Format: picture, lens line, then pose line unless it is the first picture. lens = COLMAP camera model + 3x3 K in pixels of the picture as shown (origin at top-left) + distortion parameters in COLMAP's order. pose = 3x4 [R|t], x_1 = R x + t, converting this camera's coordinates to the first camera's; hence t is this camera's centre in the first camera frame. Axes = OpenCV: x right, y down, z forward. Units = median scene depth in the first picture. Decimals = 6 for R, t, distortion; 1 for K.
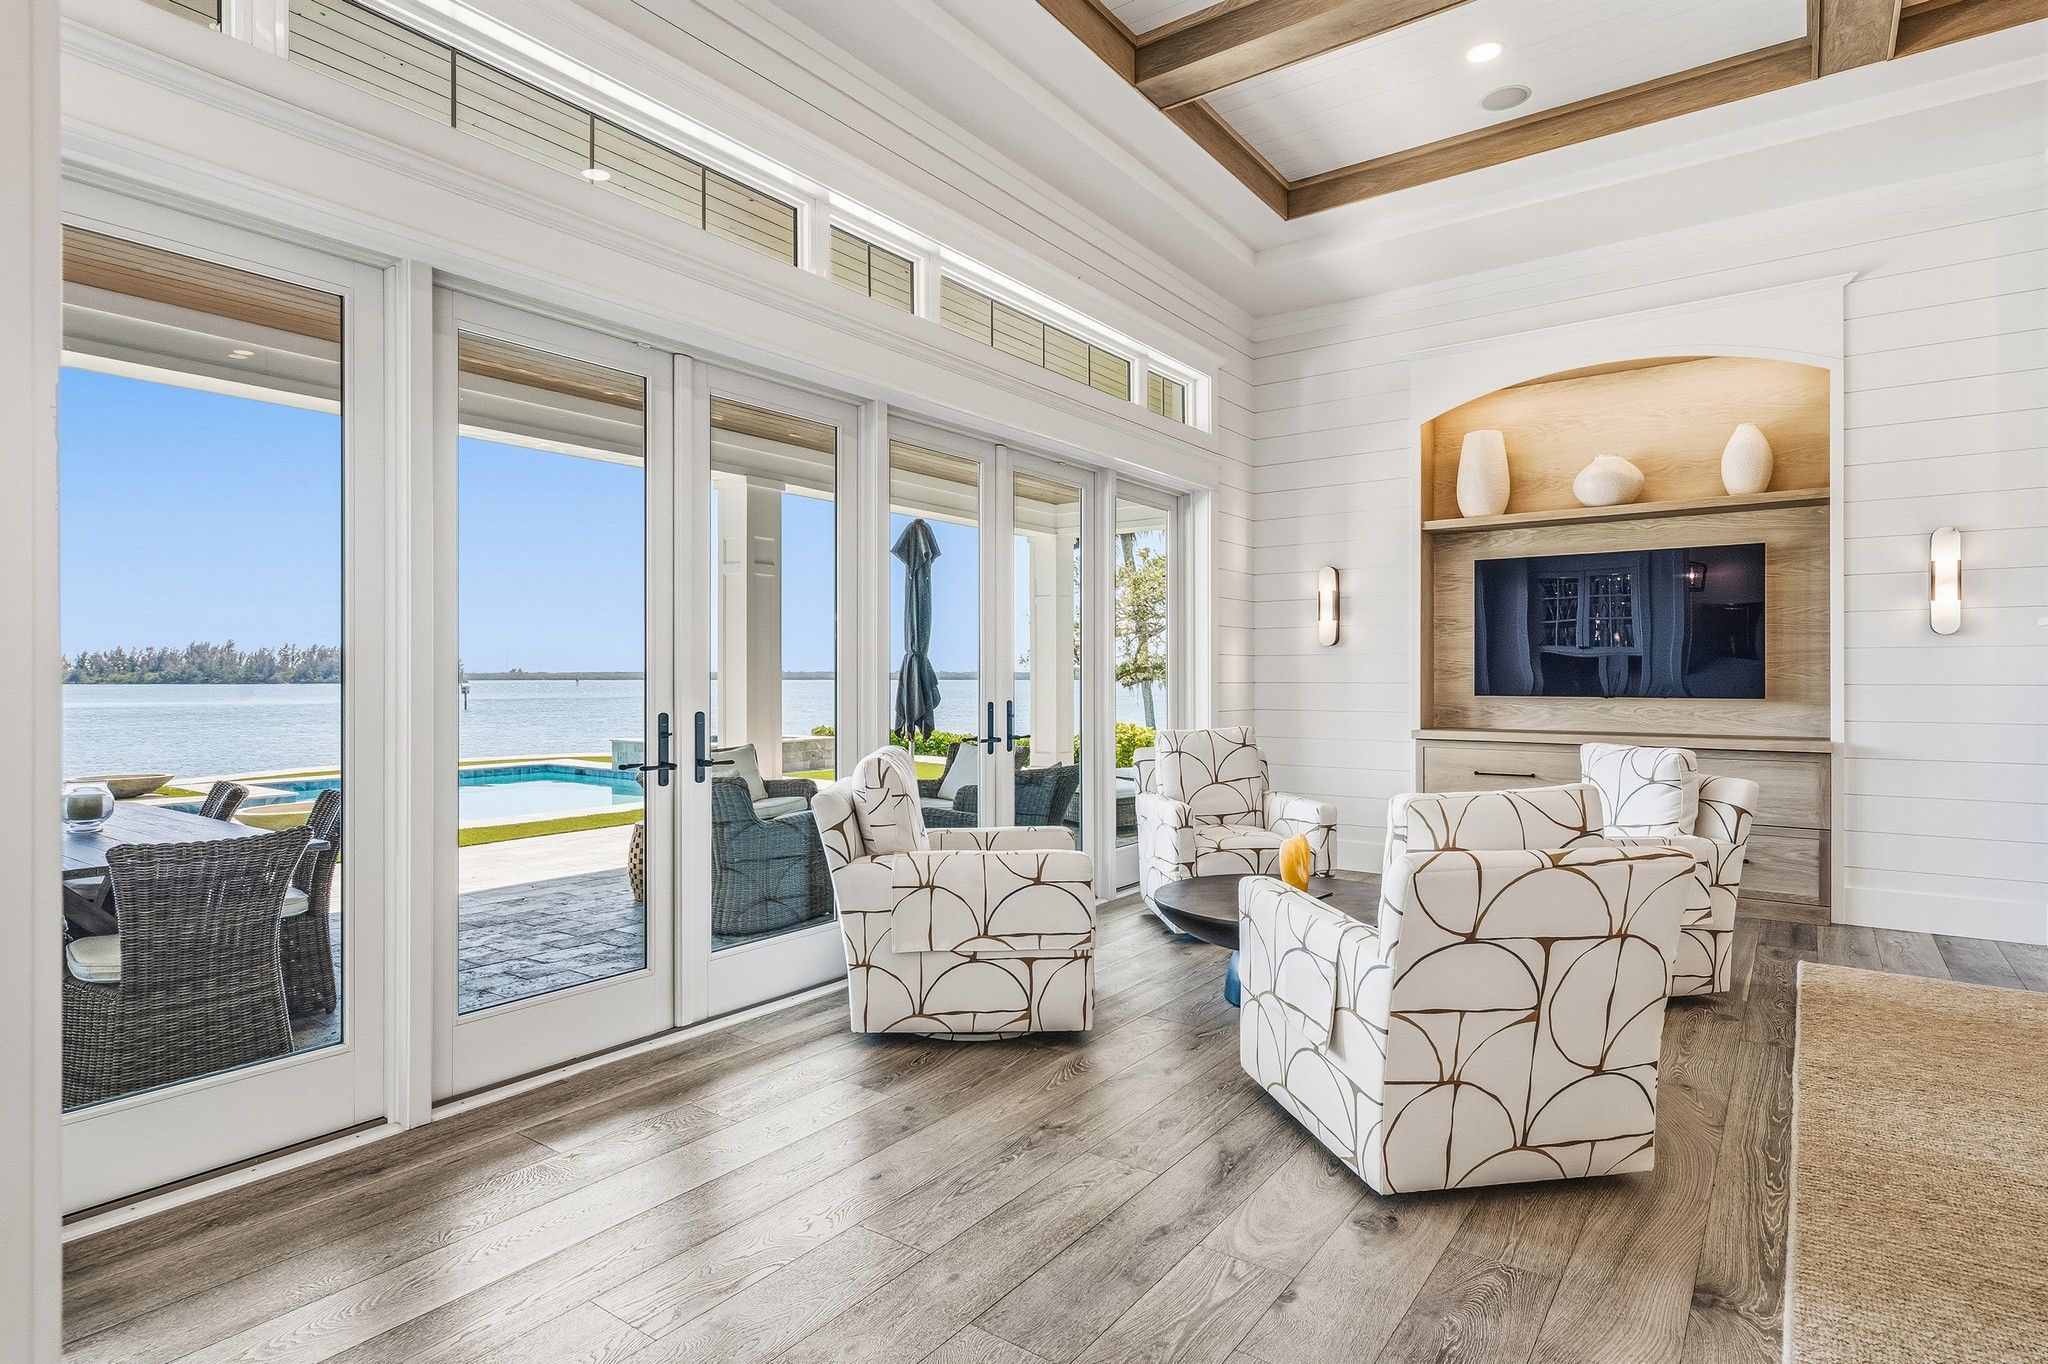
lens RADIAL K [[1071.2, 0, 1008.4], [0, 1071.2, 679.8], [0, 0, 1]] dist [-0.007995, 0.005969]
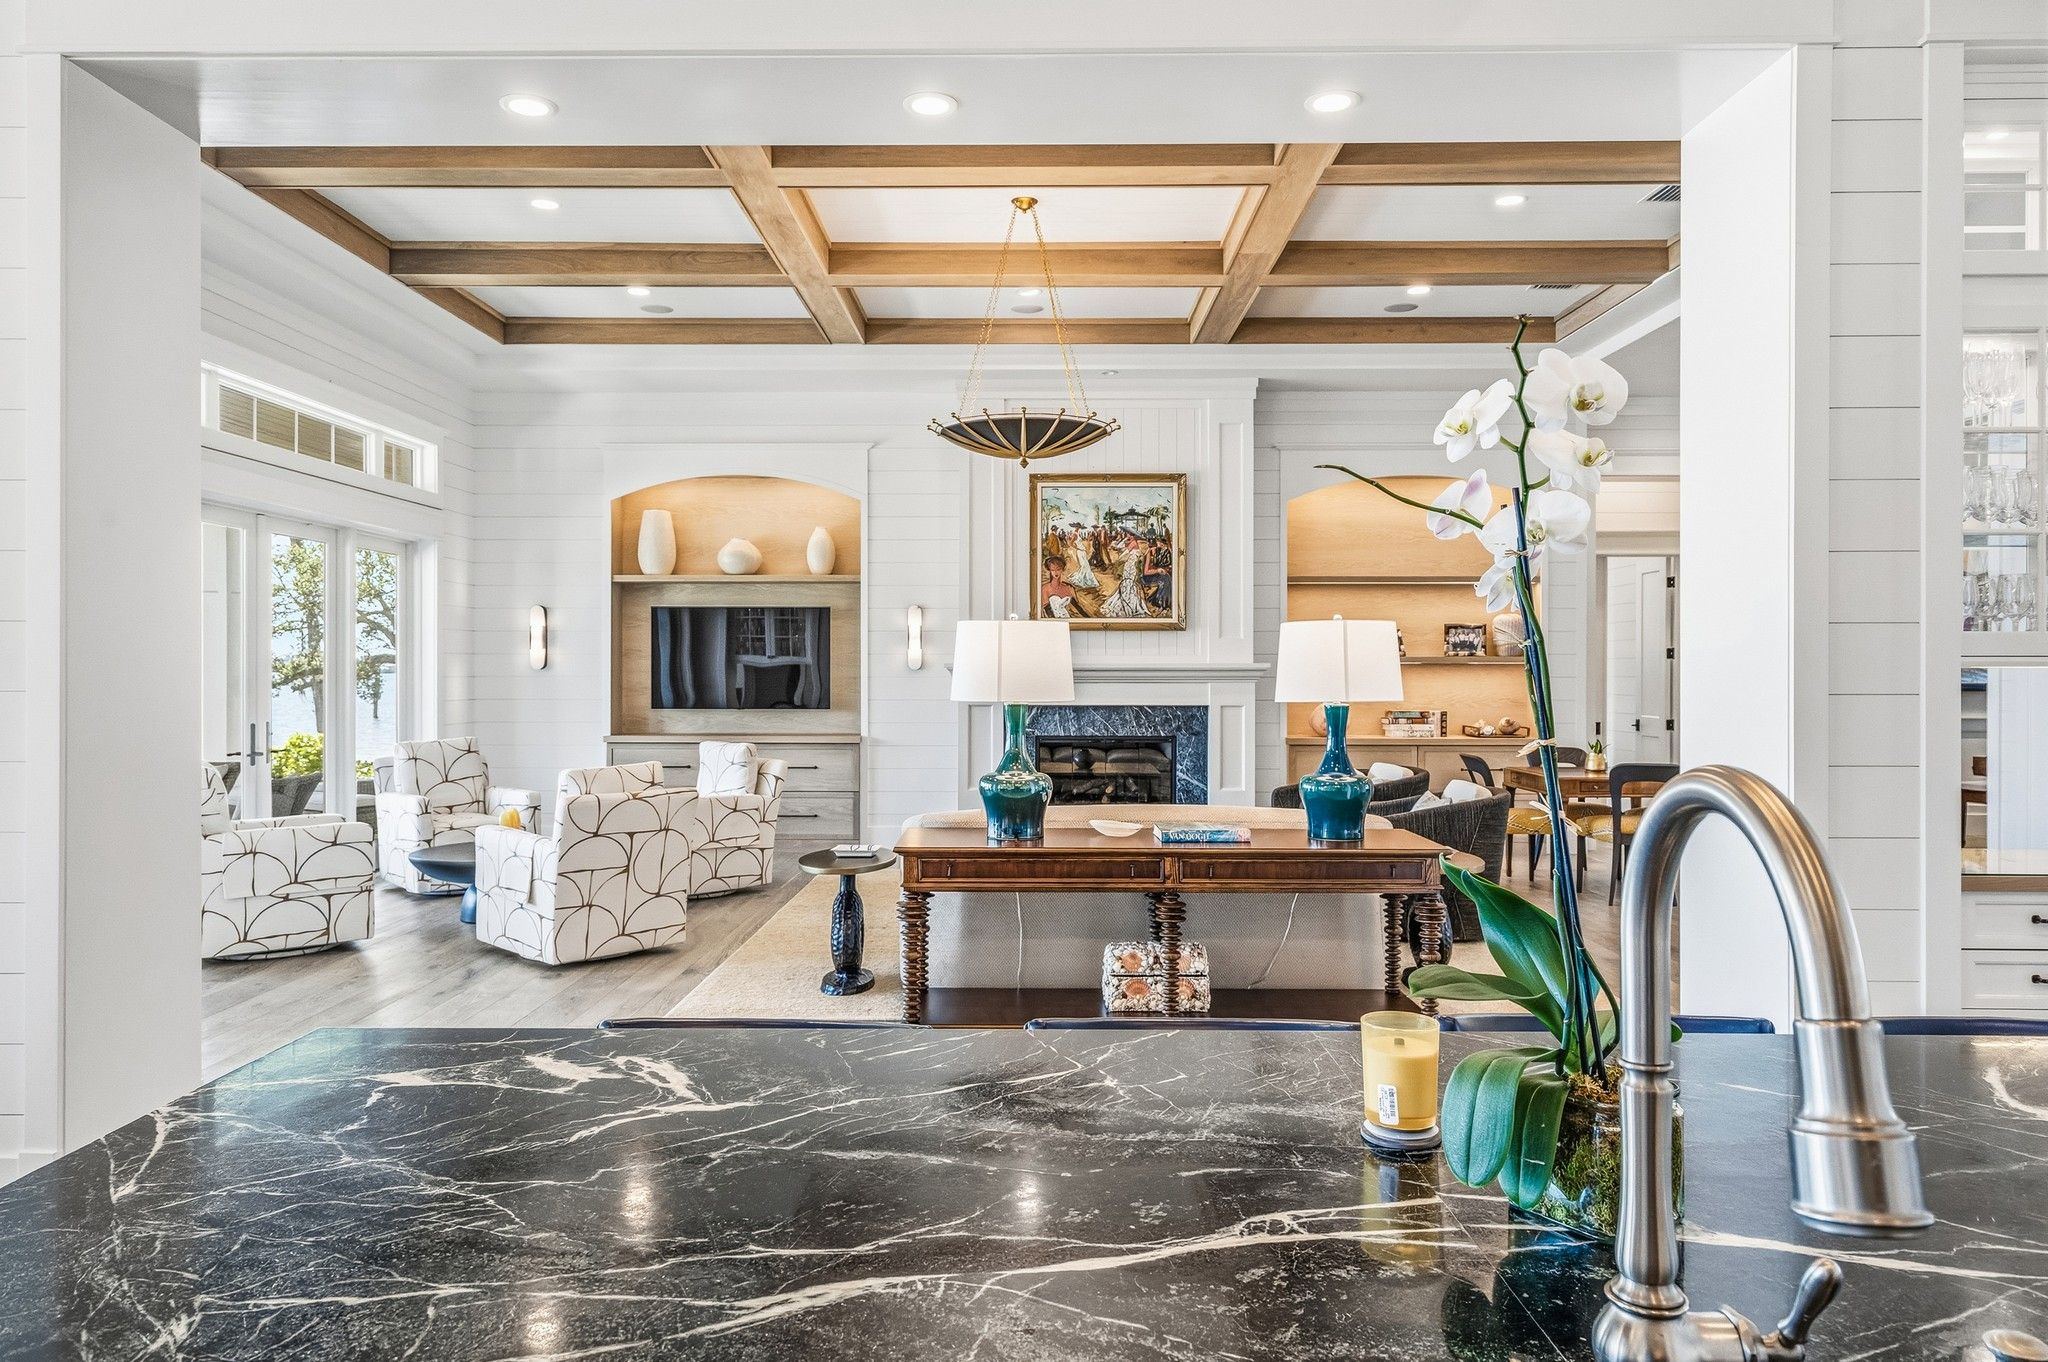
lens RADIAL K [[1326.0, 0, 1022.0], [0, 1326.0, 668.5], [0, 0, 1]] dist [0.007467, 0.002344]
pose [[0.808297, 0.001163, 0.588773, -0.196665], [0.000777, 0.999995, -0.003041, -0.036235], [-0.588774, 0.002916, 0.808293, -0.734977]]
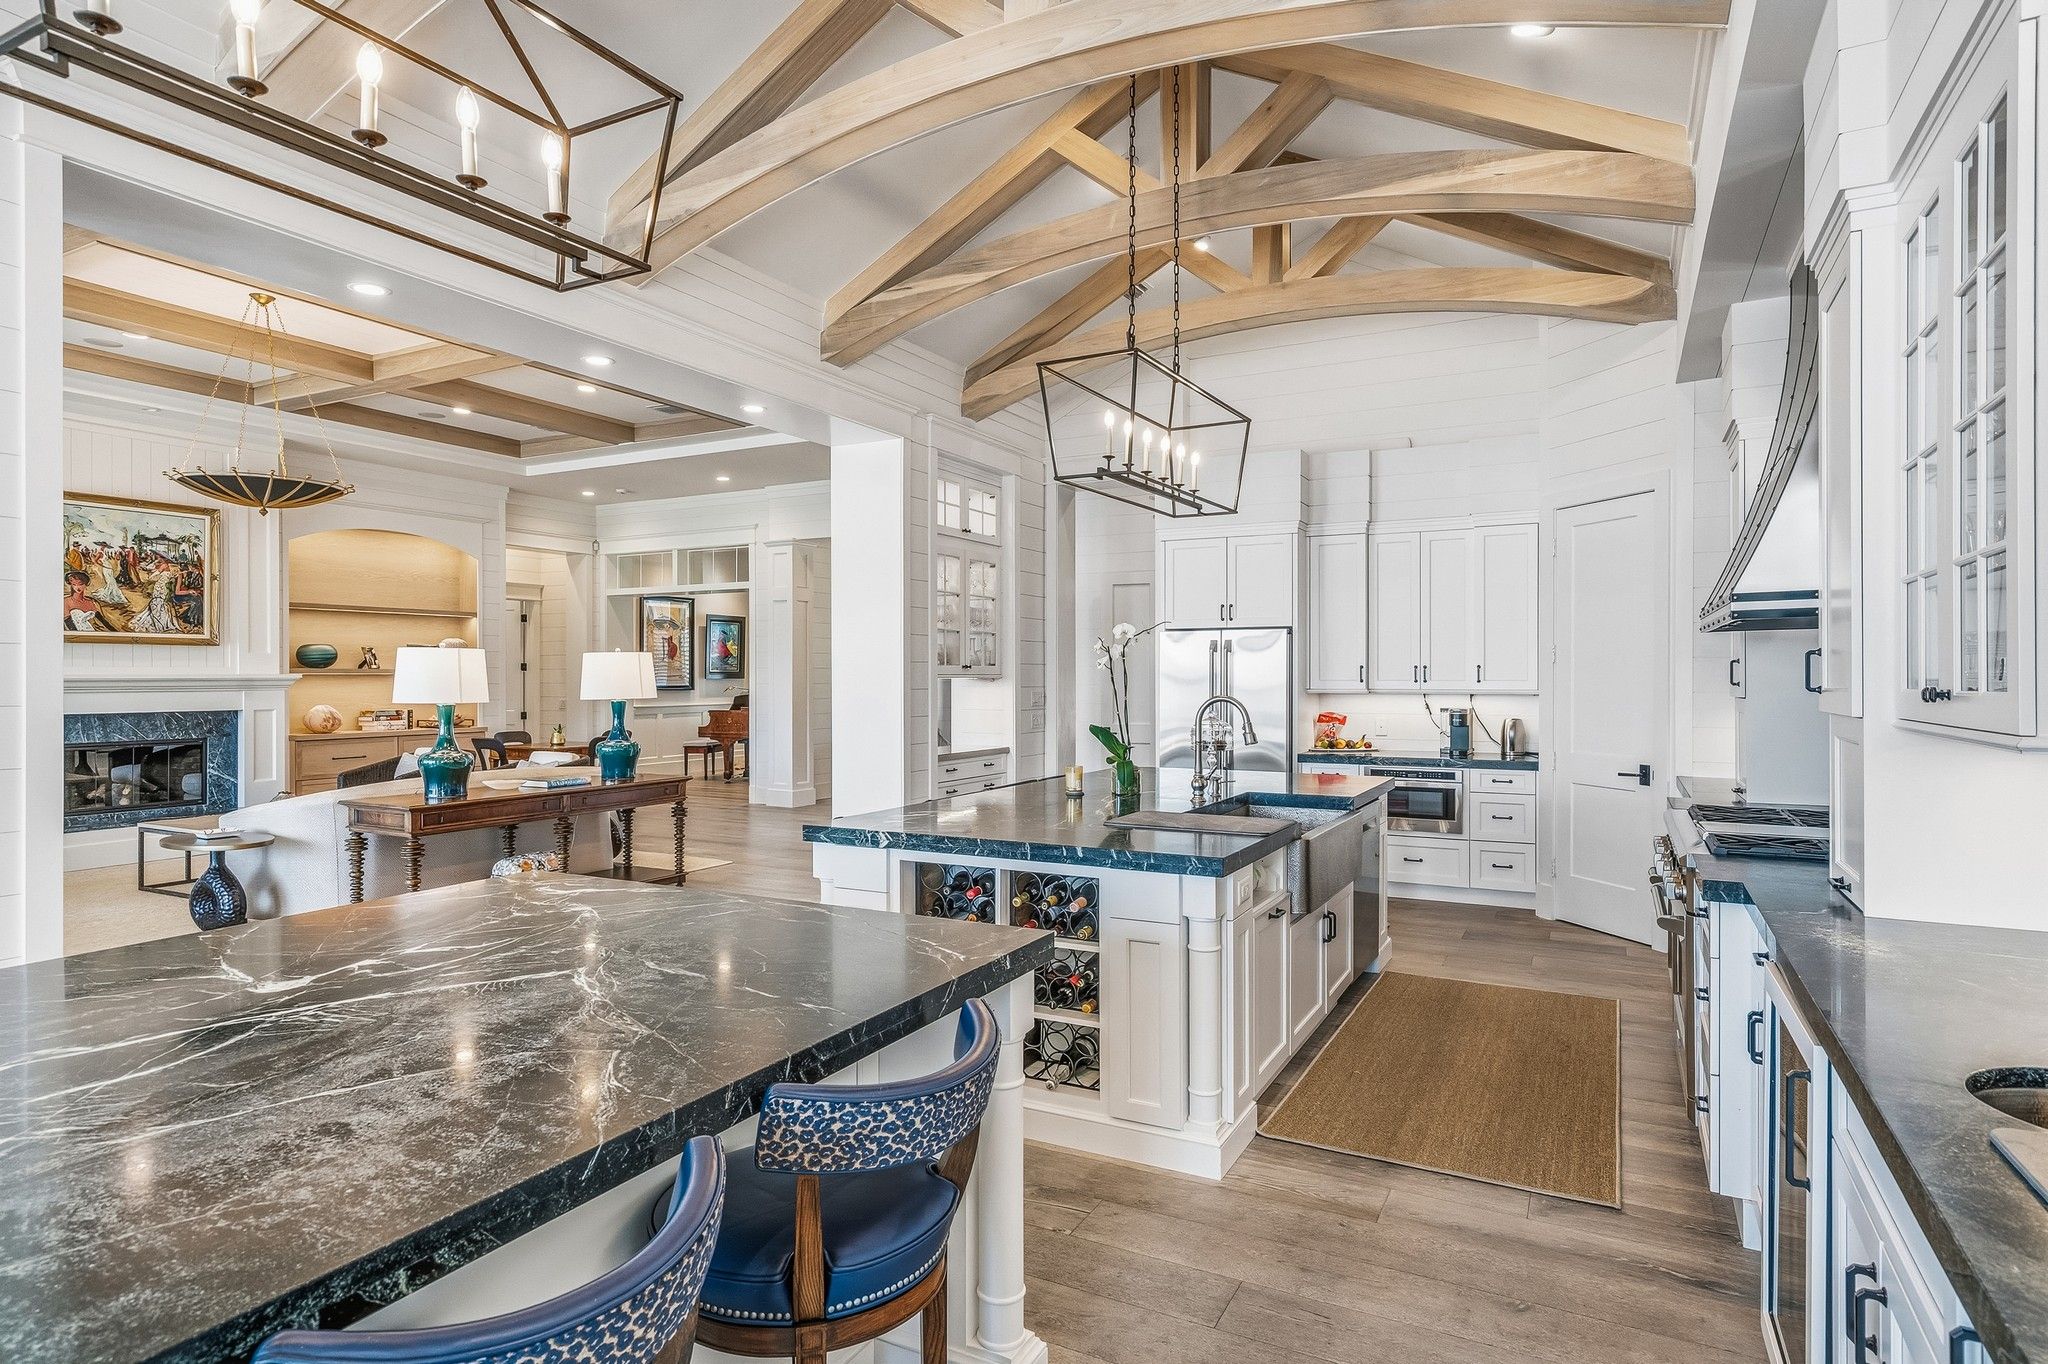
lens RADIAL K [[1112.1, 0, 1029.0], [0, 1112.1, 679.8], [0, 0, 1]] dist [0.005980, -0.000310]
pose [[-0.153086, -0.003345, 0.988207, -0.904338], [0.002815, 0.999989, 0.003821, -0.043051], [-0.988209, 0.003367, -0.153075, -0.380942]]
